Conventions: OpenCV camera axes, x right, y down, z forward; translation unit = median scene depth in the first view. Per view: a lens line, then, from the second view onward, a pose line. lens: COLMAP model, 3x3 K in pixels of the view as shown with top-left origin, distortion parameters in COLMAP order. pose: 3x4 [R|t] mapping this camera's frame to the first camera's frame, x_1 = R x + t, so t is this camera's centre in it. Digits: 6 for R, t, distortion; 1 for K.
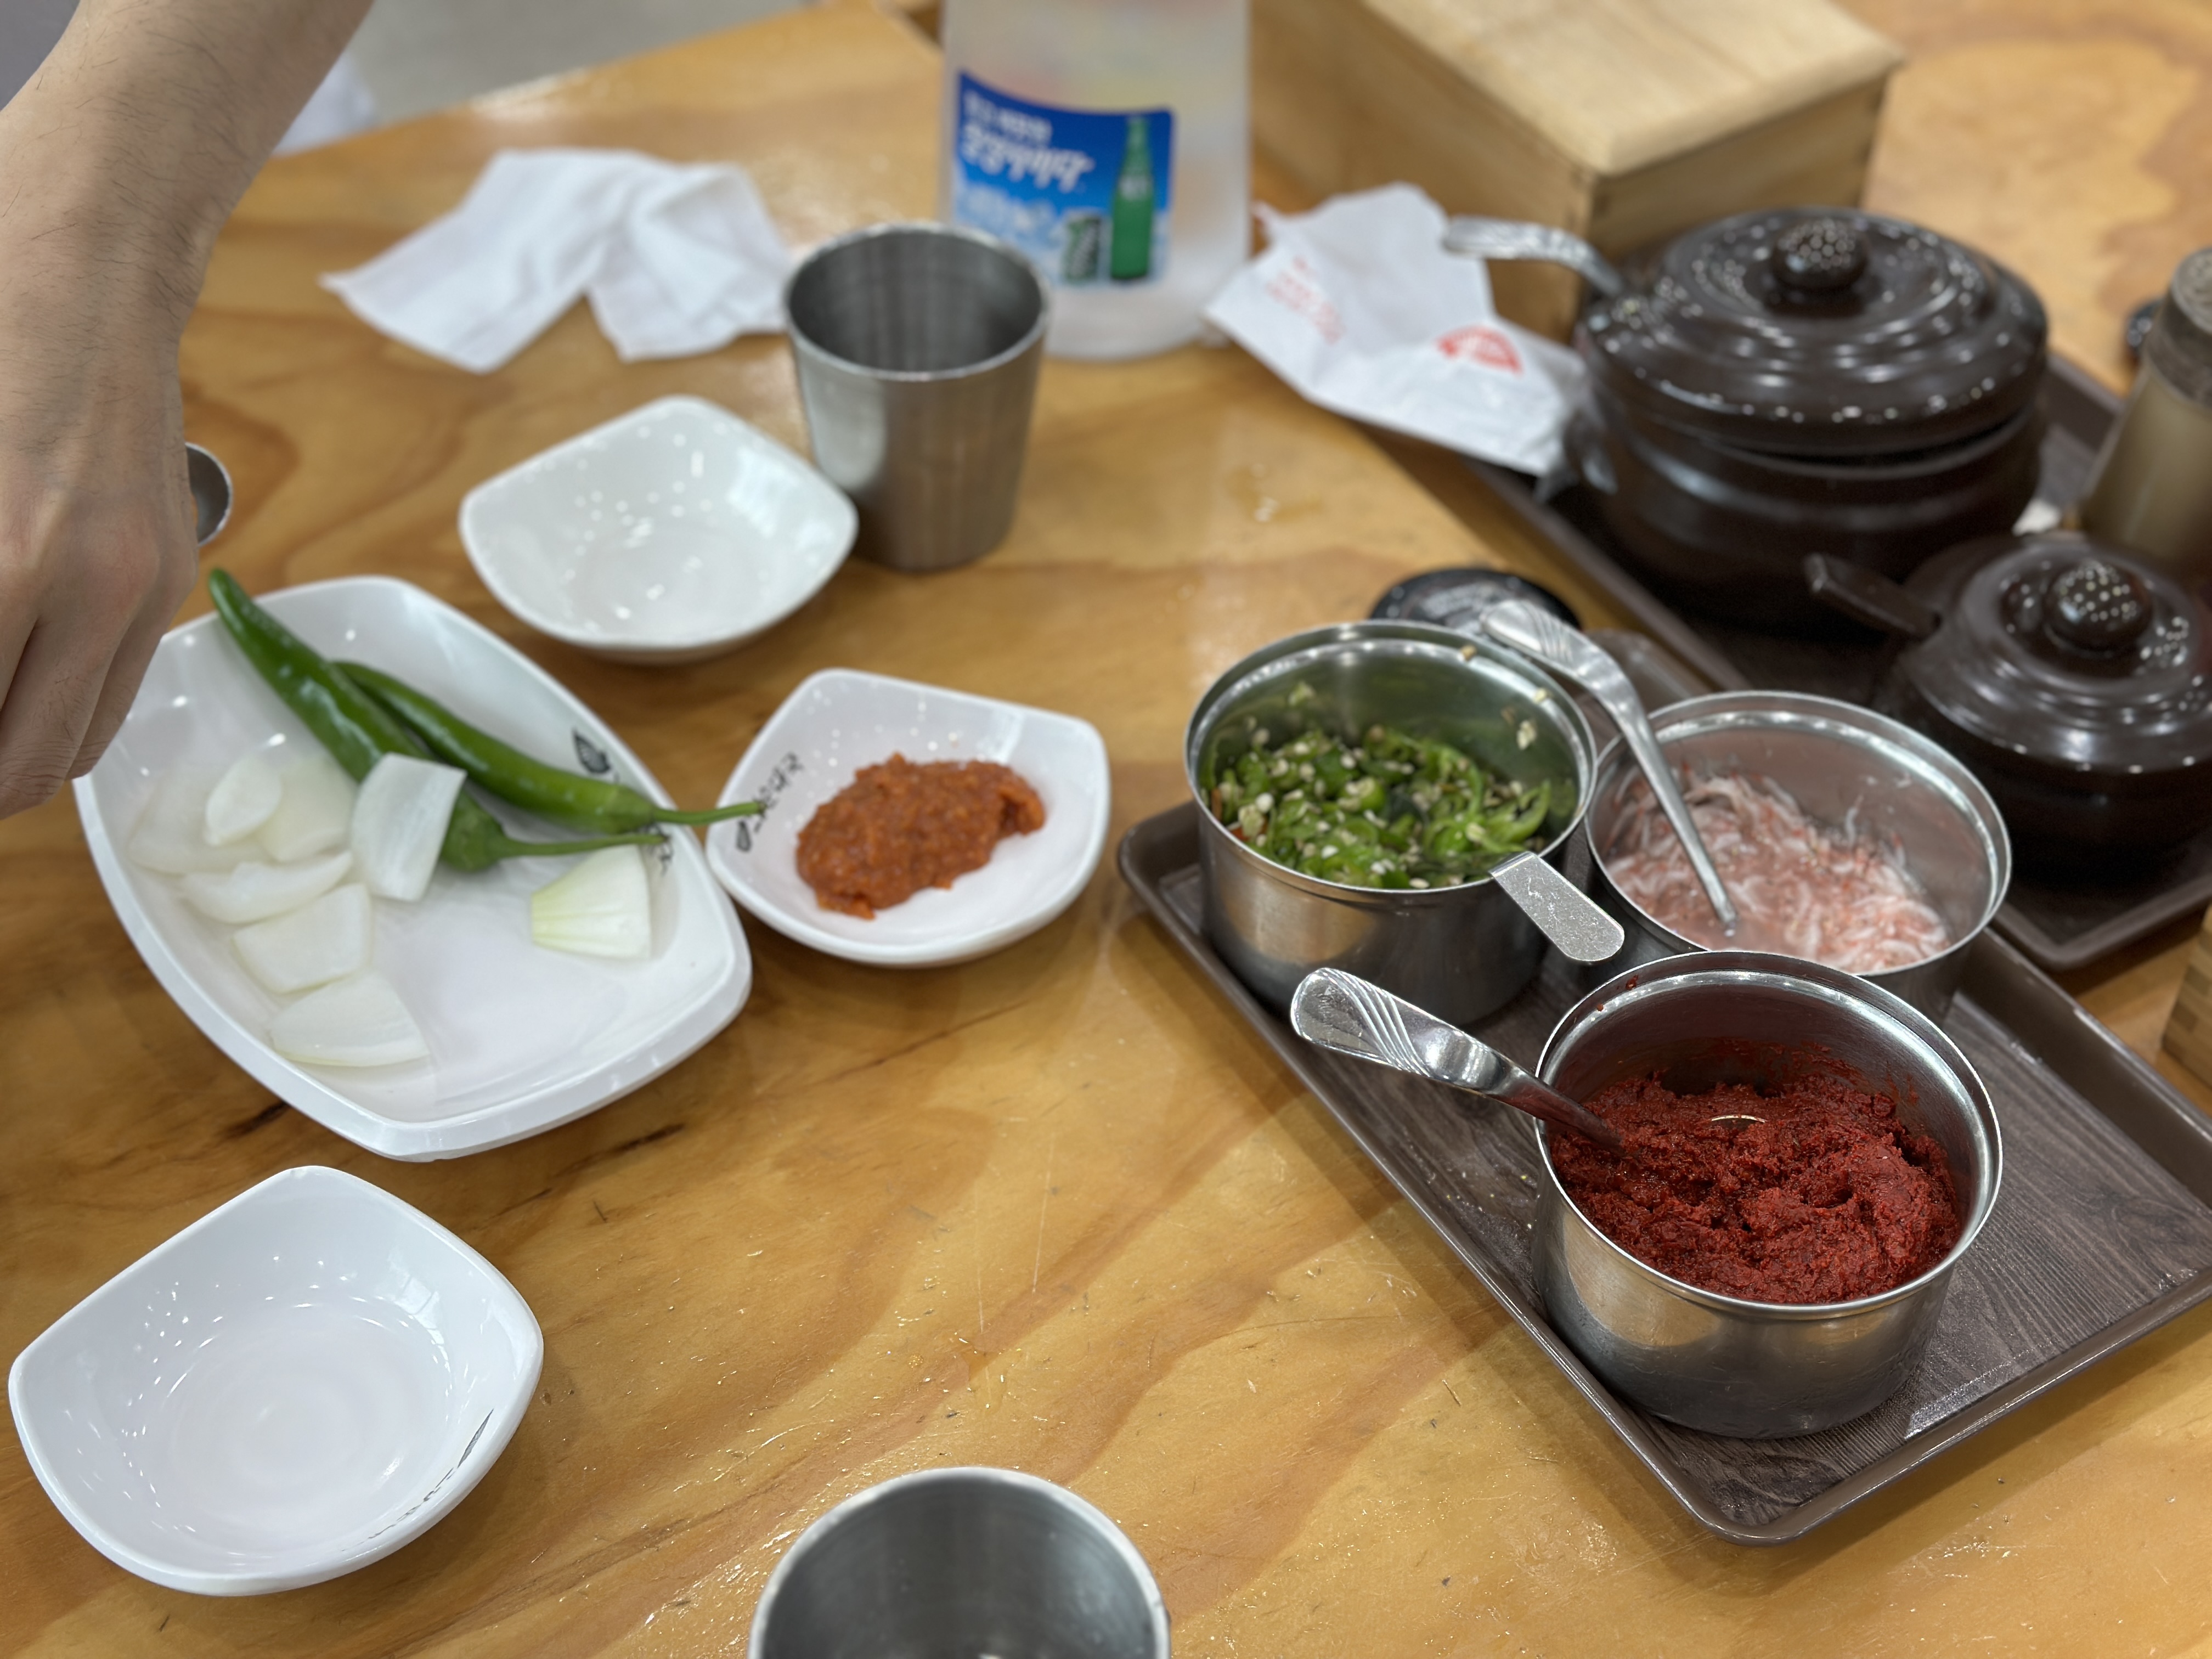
lens RADIAL K [[3027.1, 0, 1094.3], [0, 3027.1, 847.9], [0, 0, 1]] dist [0.135484, 0.000000]
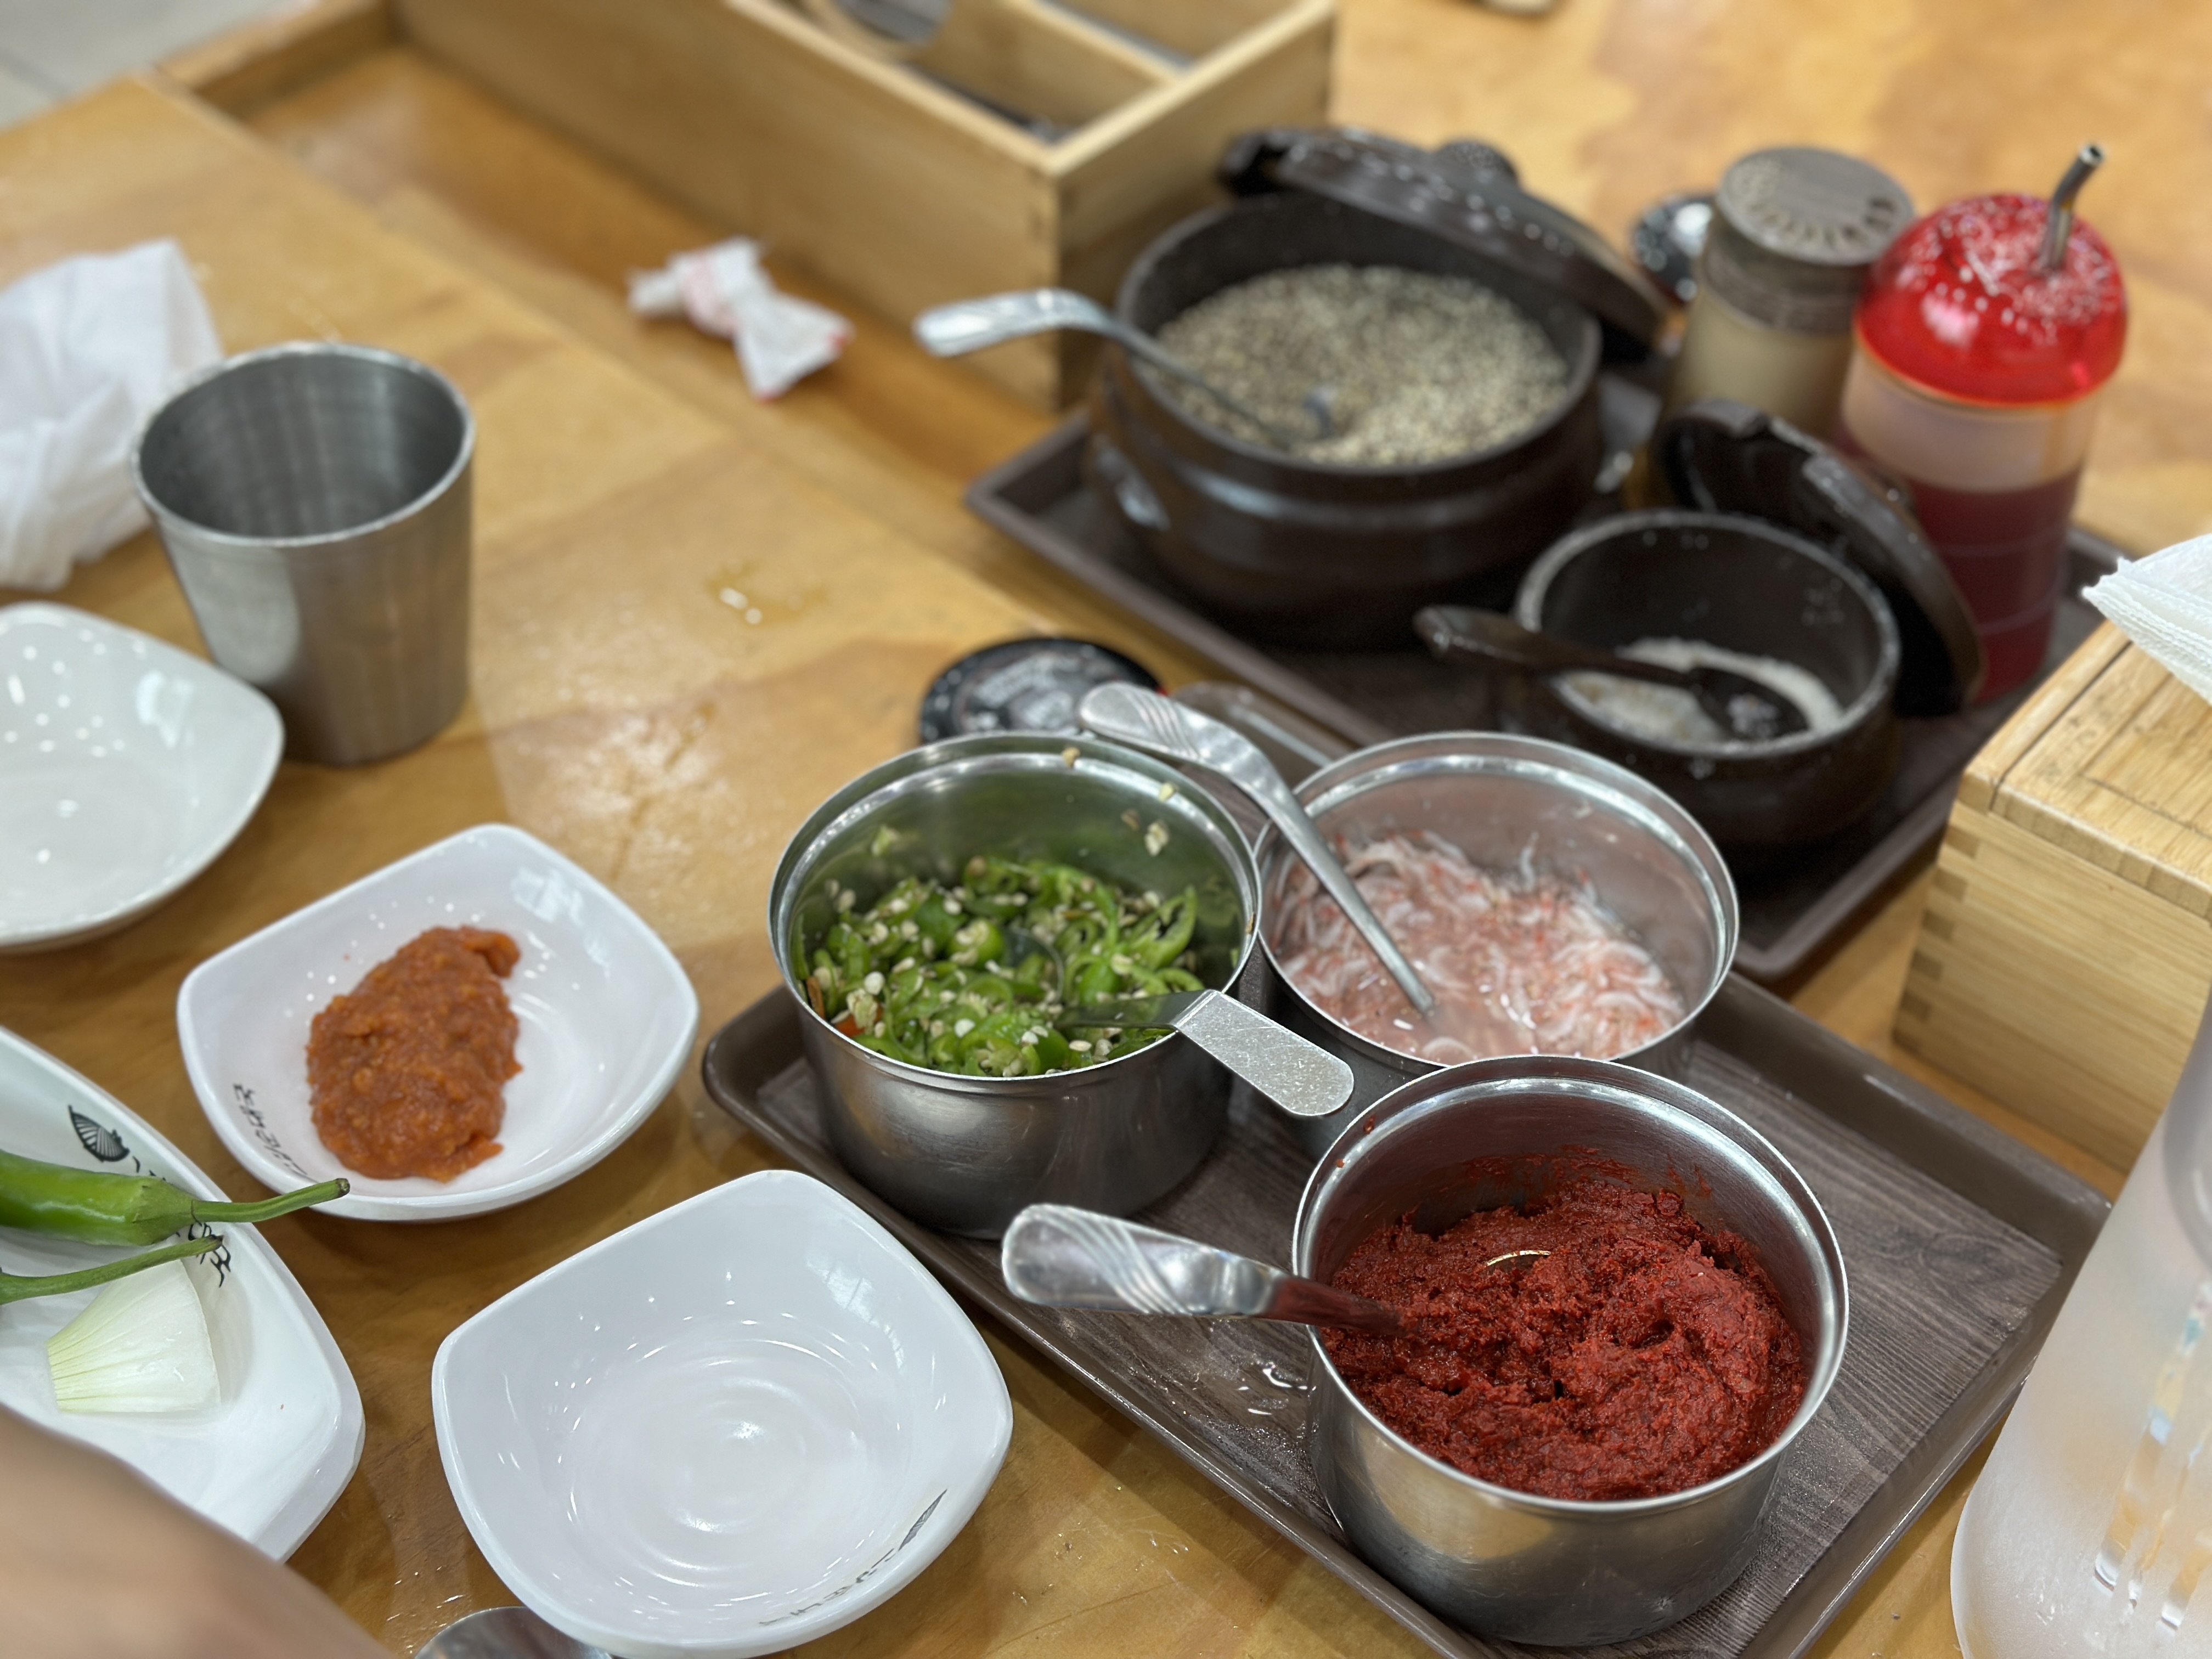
lens RADIAL K [[3027.1, 0, 1072.4], [0, 3027.1, 870.6], [0, 0, 1]] dist [0.135484, 0.000000]
pose [[0.963561, -0.194807, 0.183306, -0.035207], [0.192620, 0.980820, 0.029837, -0.056664], [-0.185602, 0.006558, 0.982603, 0.174455]]
